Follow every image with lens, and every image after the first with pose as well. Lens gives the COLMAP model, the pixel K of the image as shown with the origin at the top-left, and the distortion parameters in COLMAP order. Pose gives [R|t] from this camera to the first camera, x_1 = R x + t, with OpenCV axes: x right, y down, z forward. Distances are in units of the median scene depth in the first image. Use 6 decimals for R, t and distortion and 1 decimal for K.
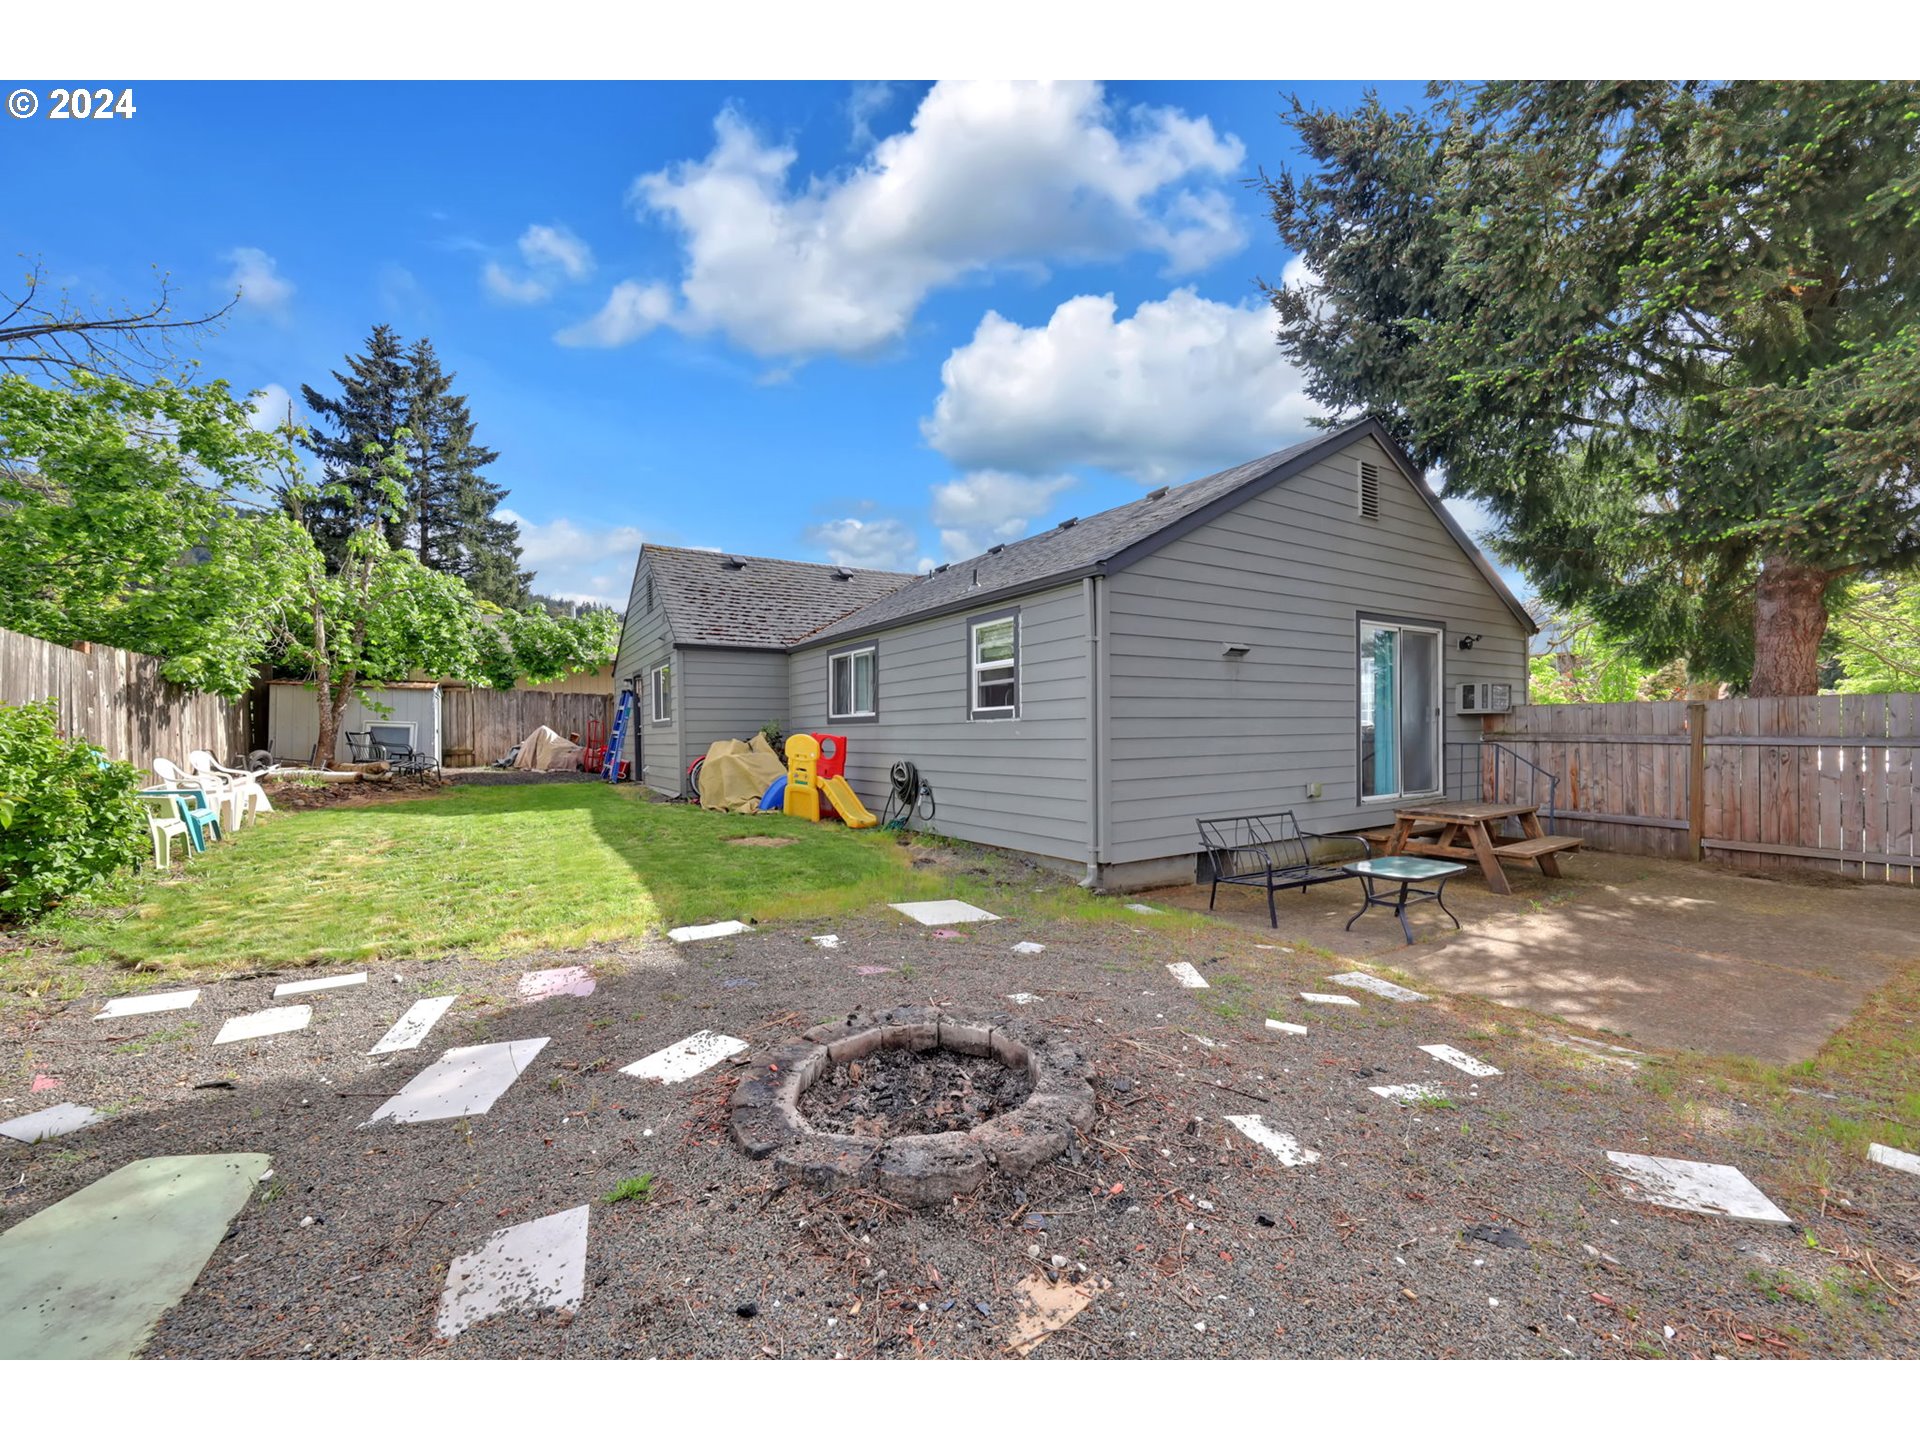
lens RADIAL K [[790.4, 0, 973.2], [0, 790.4, 741.1], [0, 0, 1]] dist [0.000029, 0.000026]
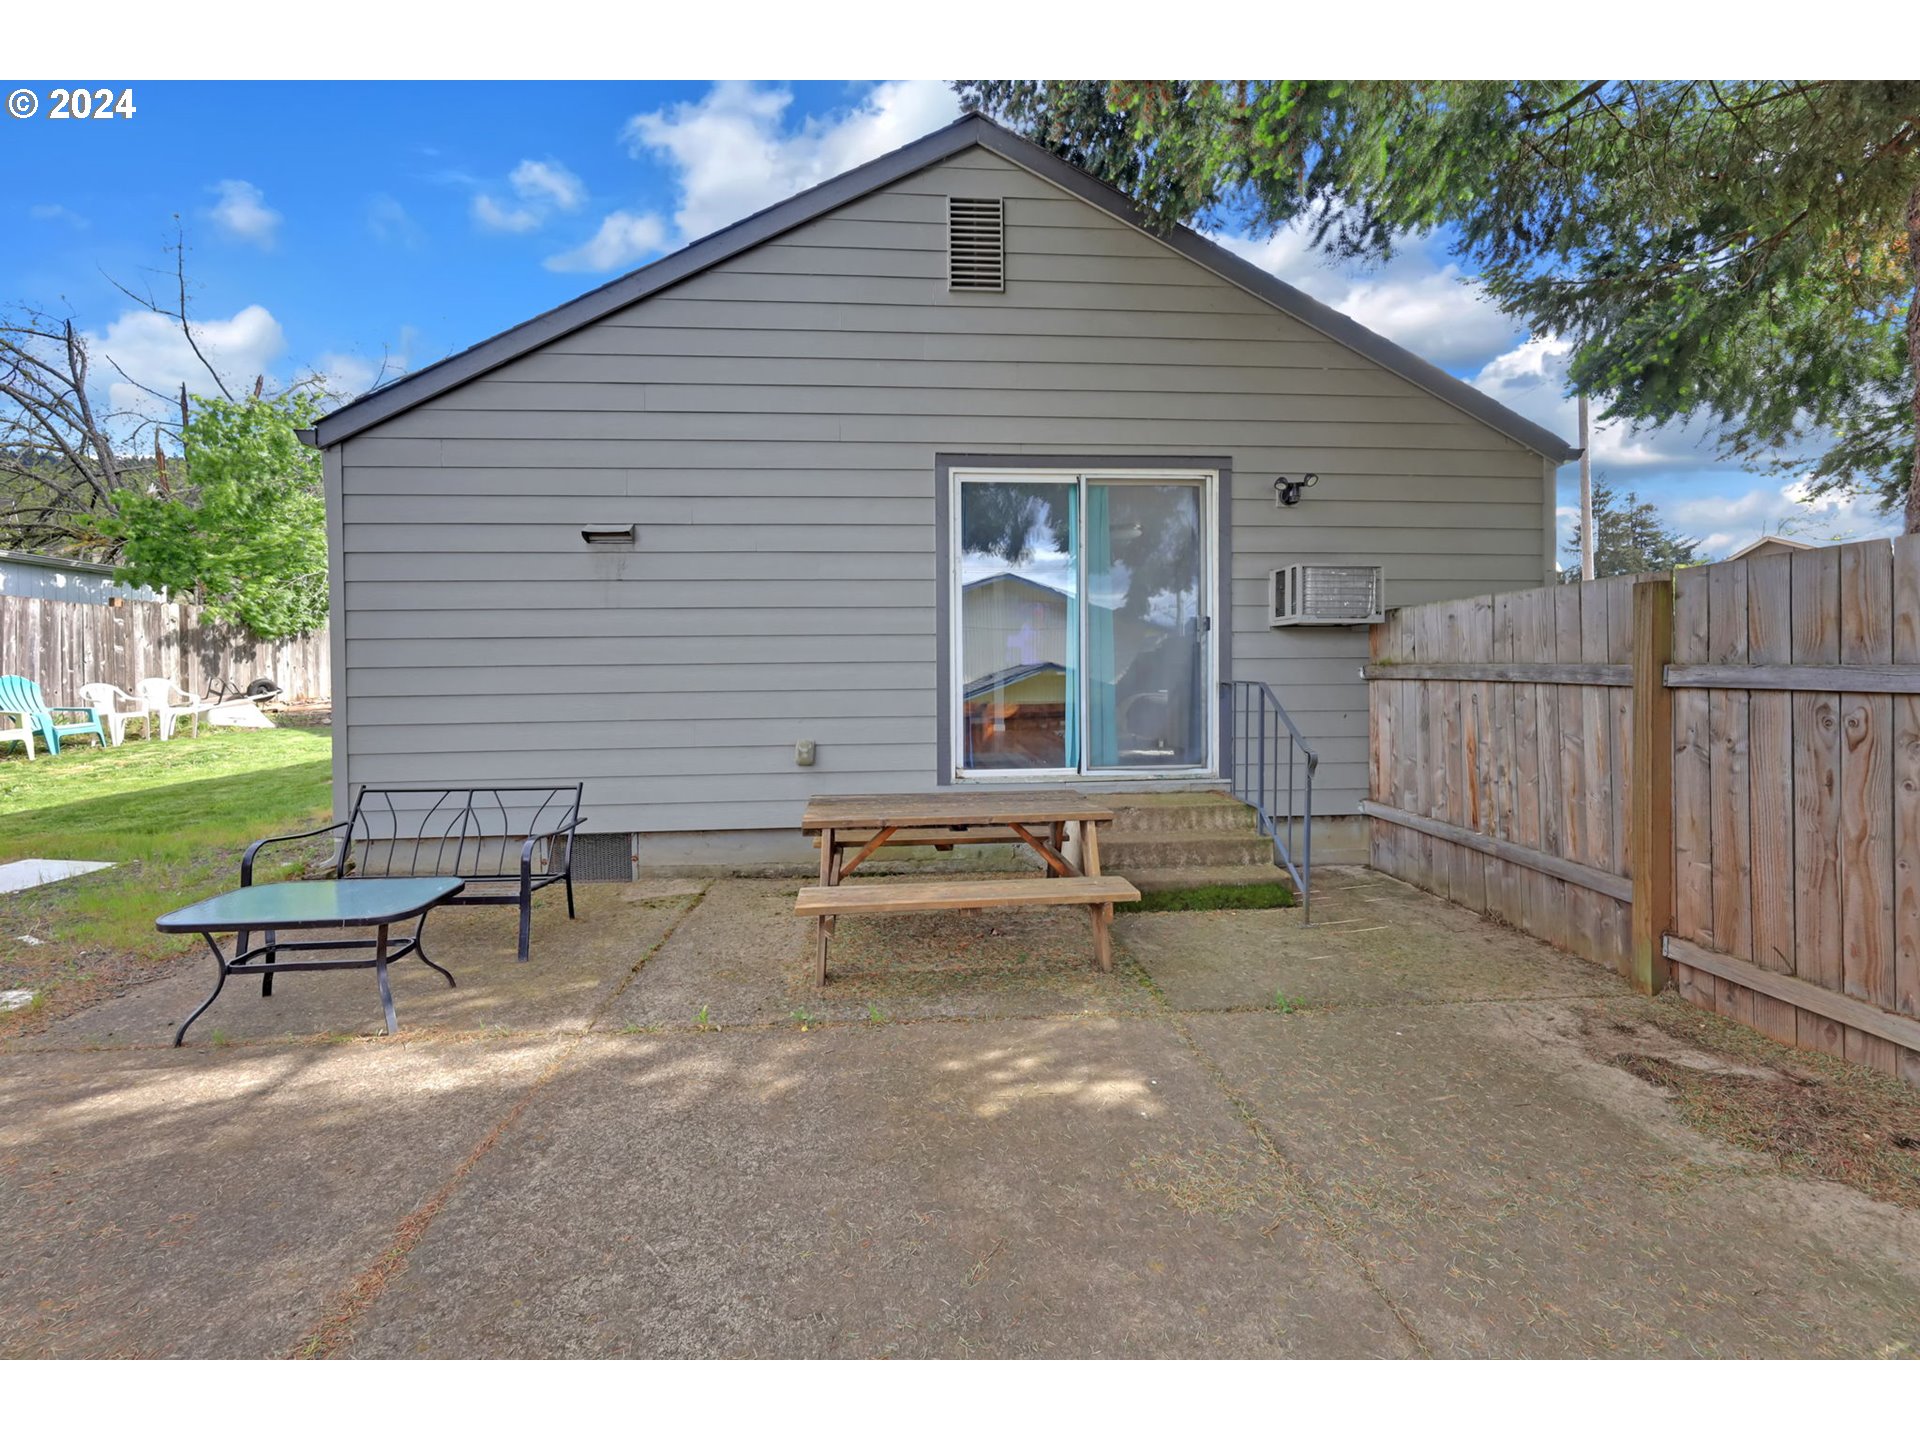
lens RADIAL K [[817.3, 0, 963.7], [0, 817.3, 678.1], [0, 0, 1]] dist [0.000454, 0.000039]
pose [[0.867395, 0.006336, -0.497580, 0.537474], [-0.006692, 0.999977, 0.001067, 0.000972], [0.497575, 0.002405, 0.867417, 0.321907]]
